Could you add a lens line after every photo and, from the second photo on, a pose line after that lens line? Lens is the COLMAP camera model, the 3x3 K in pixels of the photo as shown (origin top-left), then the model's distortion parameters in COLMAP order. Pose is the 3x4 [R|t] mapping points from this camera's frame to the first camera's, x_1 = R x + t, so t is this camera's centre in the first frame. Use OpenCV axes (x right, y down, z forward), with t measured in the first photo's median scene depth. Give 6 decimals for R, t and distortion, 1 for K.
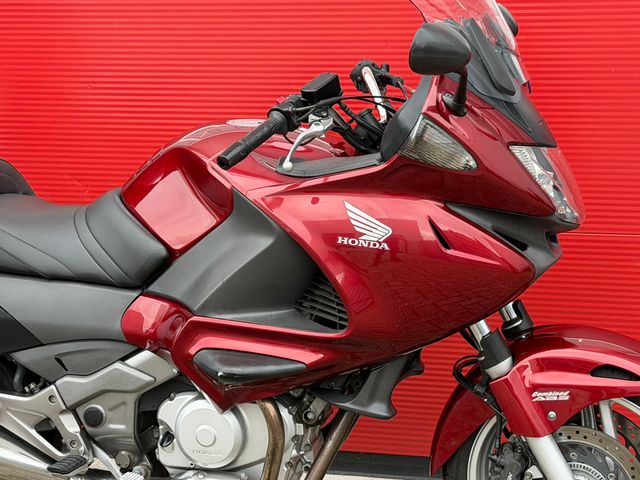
lens RADIAL K [[1440.3, 0, 312.2], [0, 1440.3, 244.9], [0, 0, 1]] dist [0.150034, 0.000000]
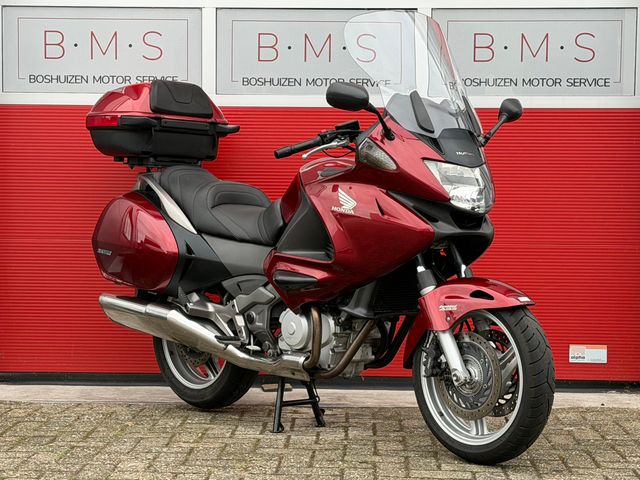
lens RADIAL K [[1440.3, 0, 317.8], [0, 1440.3, 243.6], [0, 0, 1]] dist [0.150034, 0.000000]
pose [[0.839038, 0.044836, -0.542222, 0.910062], [-0.138649, 0.981316, -0.133402, 0.262127], [0.526109, 0.187108, 0.829578, -0.471230]]
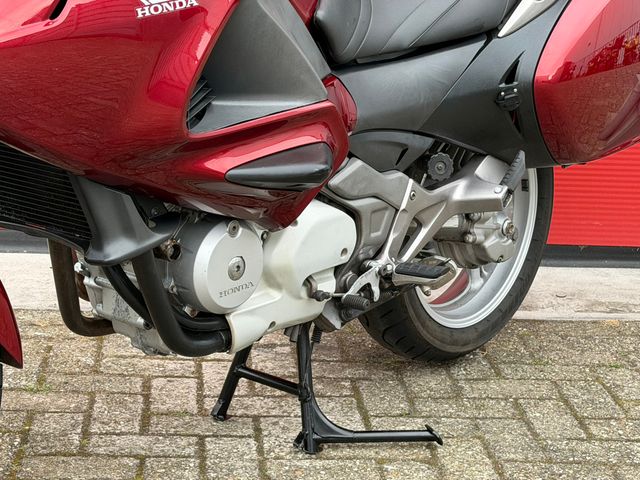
lens RADIAL K [[1440.3, 0, 326.1], [0, 1440.3, 254.1], [0, 0, 1]] dist [0.150034, 0.000000]
pose [[0.896305, 0.175818, -0.407093, 0.327476], [-0.155898, 0.984373, 0.081894, 0.062914], [0.415130, -0.009937, 0.909708, 0.267414]]
